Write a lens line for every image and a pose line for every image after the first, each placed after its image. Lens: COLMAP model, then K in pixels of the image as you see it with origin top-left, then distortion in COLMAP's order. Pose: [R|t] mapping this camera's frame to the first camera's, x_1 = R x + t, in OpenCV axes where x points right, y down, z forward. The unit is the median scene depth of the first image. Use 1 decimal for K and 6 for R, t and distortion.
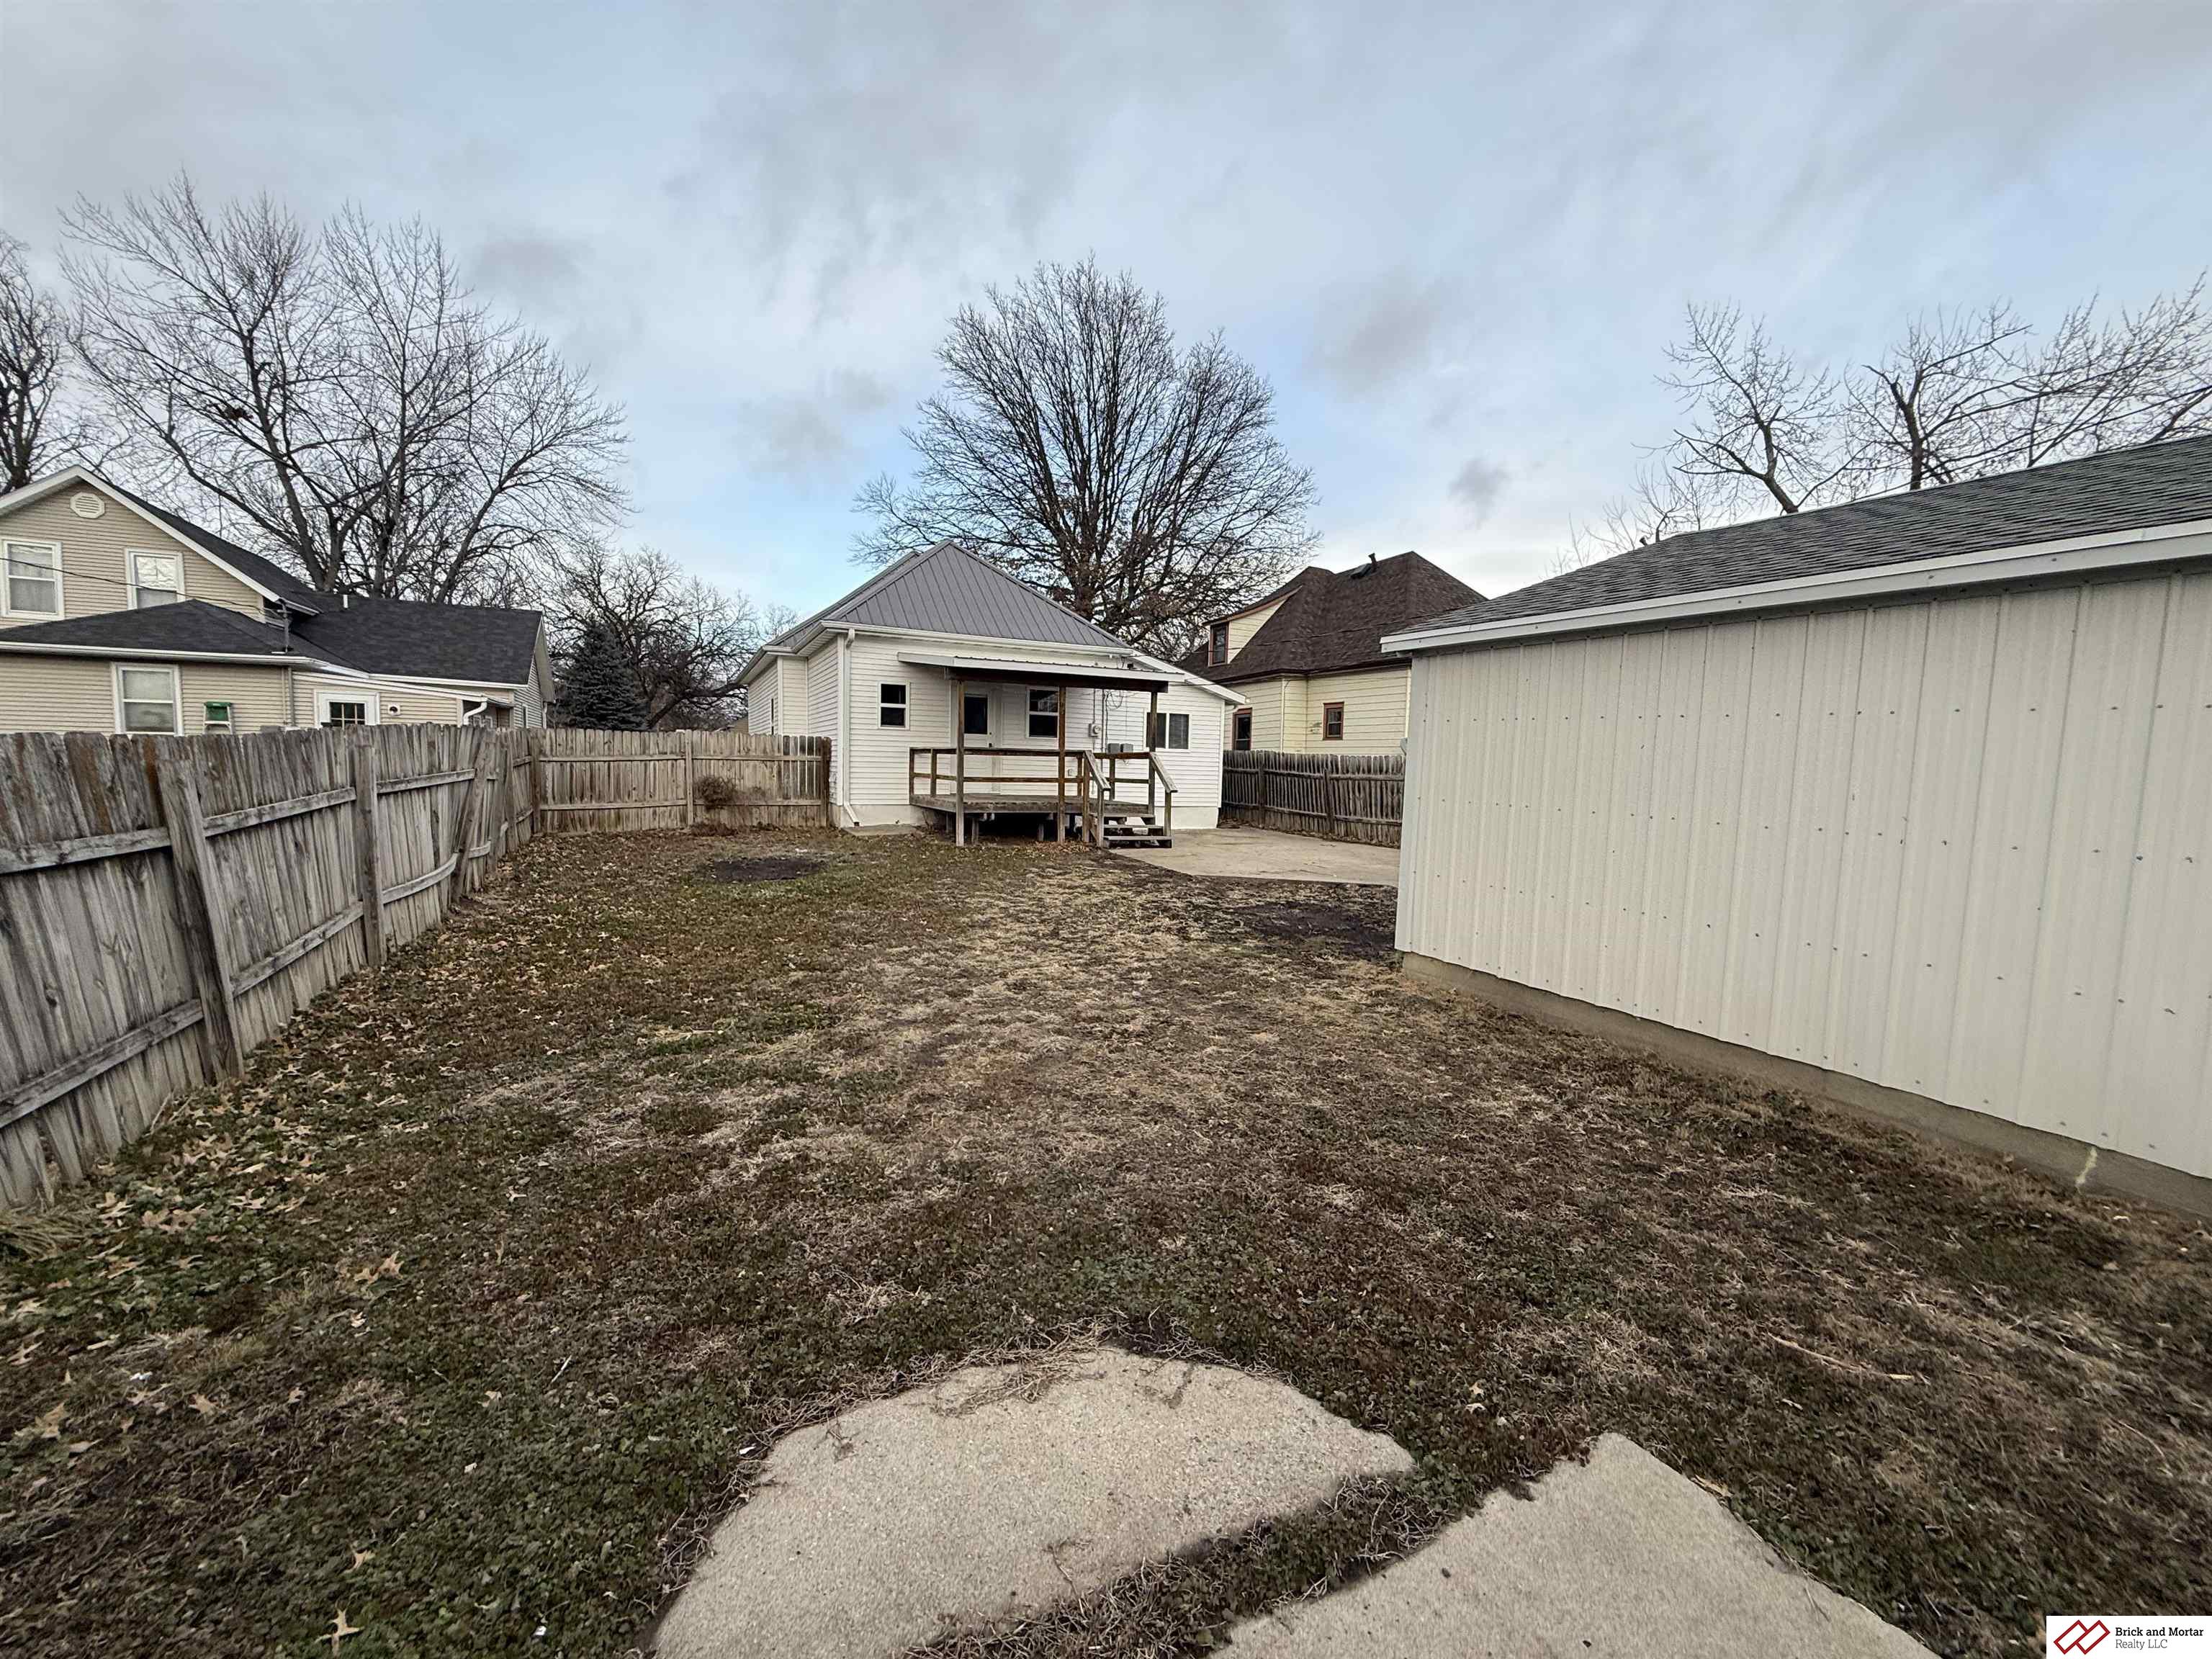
lens RADIAL K [[878.6, 0, 1099.7], [0, 878.6, 826.6], [0, 0, 1]] dist [-0.001022, -0.000512]
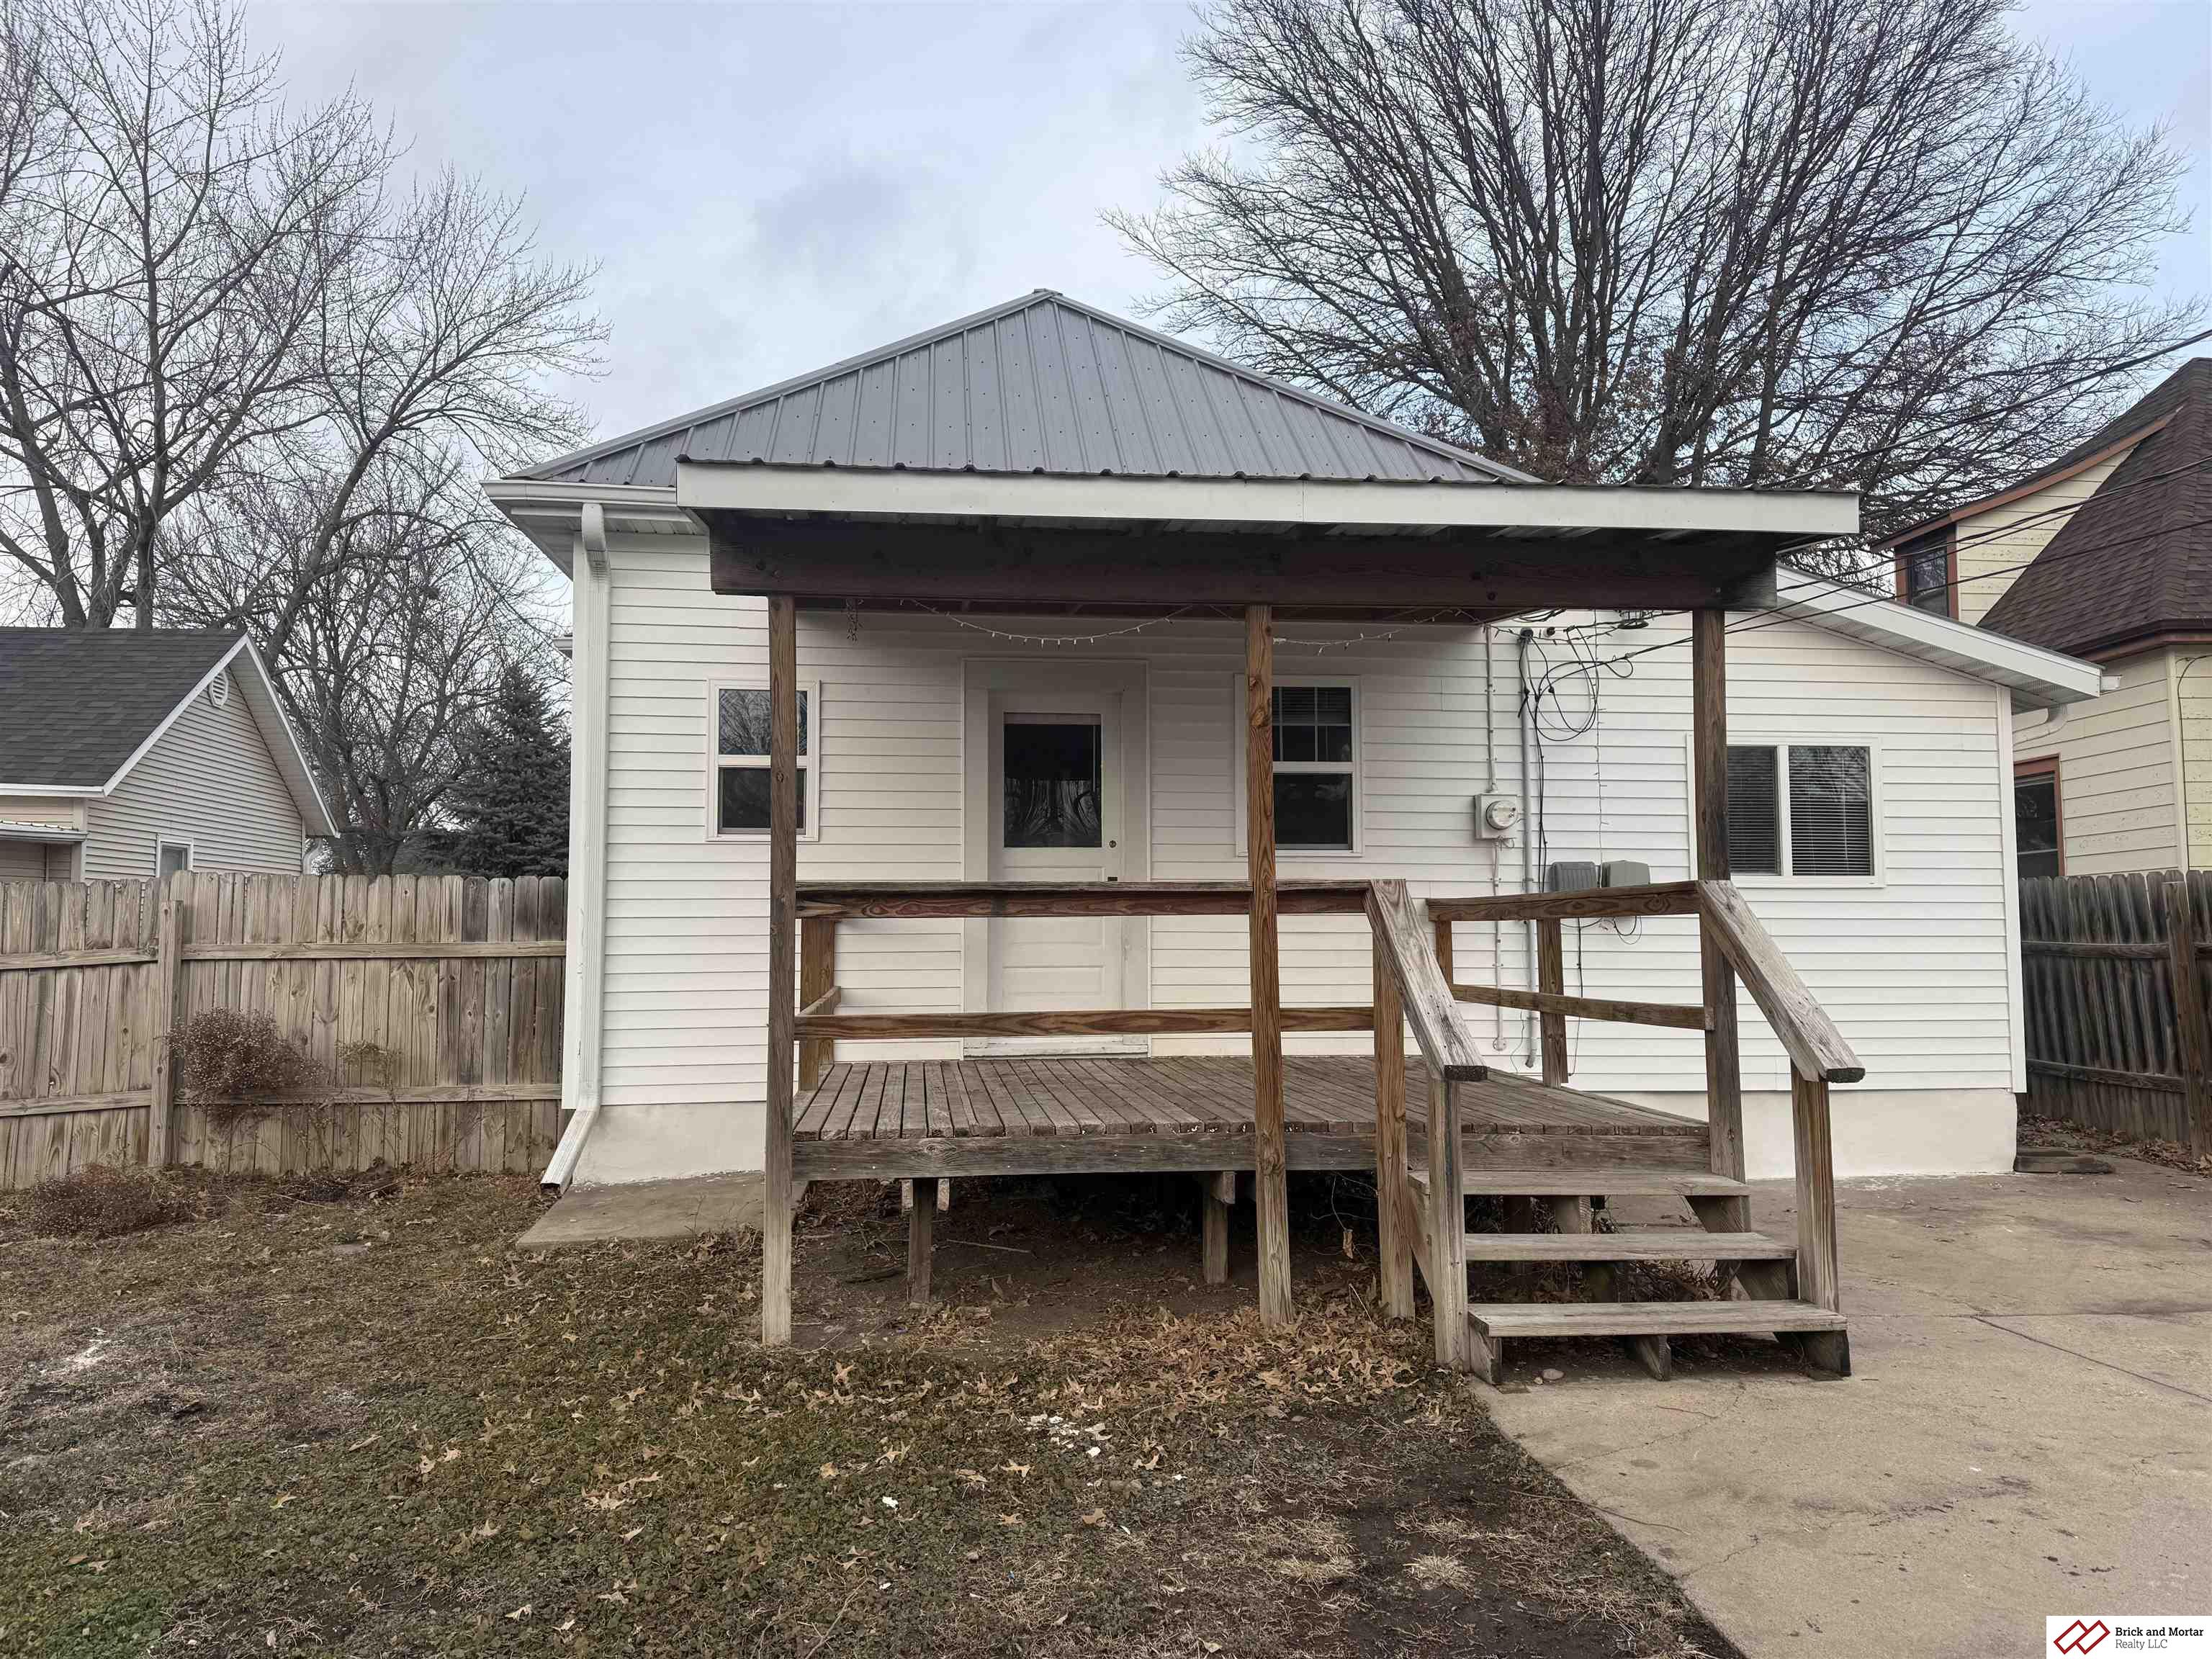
lens RADIAL K [[1545.4, 0, 1106.0], [0, 1545.4, 829.5], [0, 0, 1]] dist [0.044517, -0.000355]
pose [[0.944502, -0.049156, -0.324808, 0.039915], [0.004146, 0.990446, -0.137836, -0.042004], [0.328480, 0.128839, 0.935682, 0.538887]]
